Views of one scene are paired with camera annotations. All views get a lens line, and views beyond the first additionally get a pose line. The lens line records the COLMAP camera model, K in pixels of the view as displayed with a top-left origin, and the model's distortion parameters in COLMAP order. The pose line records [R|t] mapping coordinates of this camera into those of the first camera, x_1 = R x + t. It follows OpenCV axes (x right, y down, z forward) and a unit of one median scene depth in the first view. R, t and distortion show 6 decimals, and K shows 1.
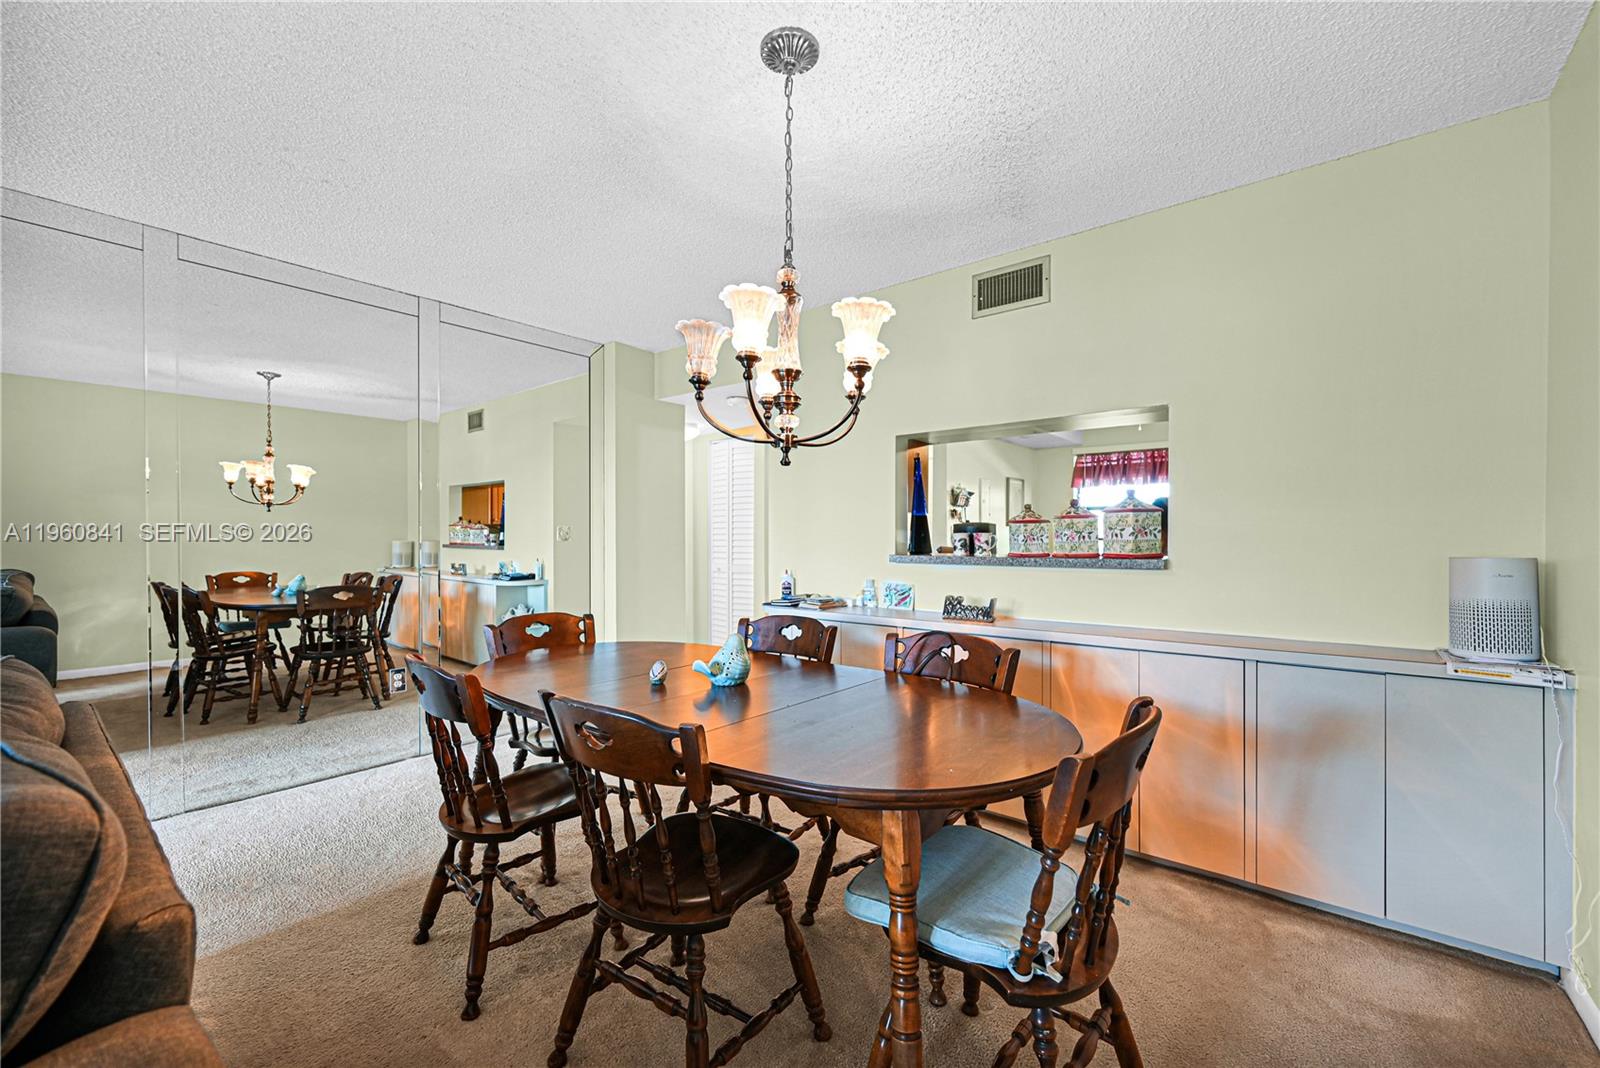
lens RADIAL K [[650.2, 0, 797.2], [0, 650.2, 535.1], [0, 0, 1]] dist [-0.006356, 0.001404]
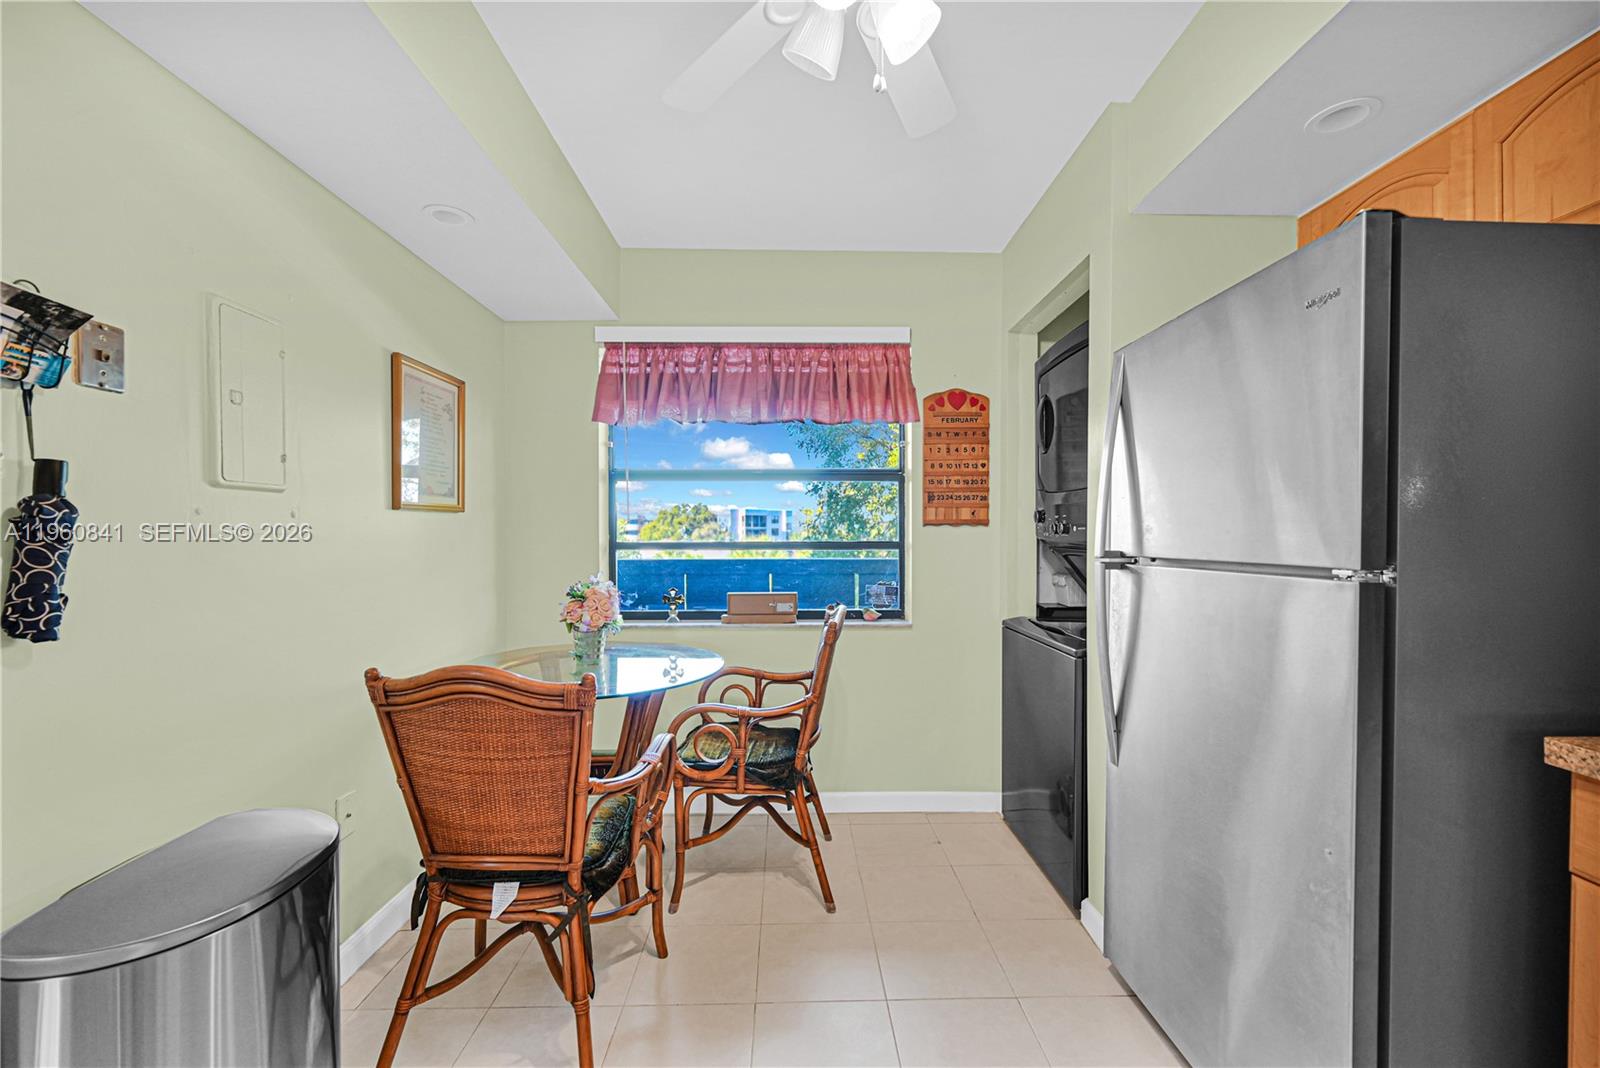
lens RADIAL K [[650.2, 0, 797.7], [0, 650.2, 537.2], [0, 0, 1]] dist [-0.006356, 0.001404]
pose [[0.762849, -0.005863, 0.646550, 0.264285], [0.003306, 0.999981, 0.005167, -0.001784], [-0.646569, -0.001804, 0.762854, 0.626603]]
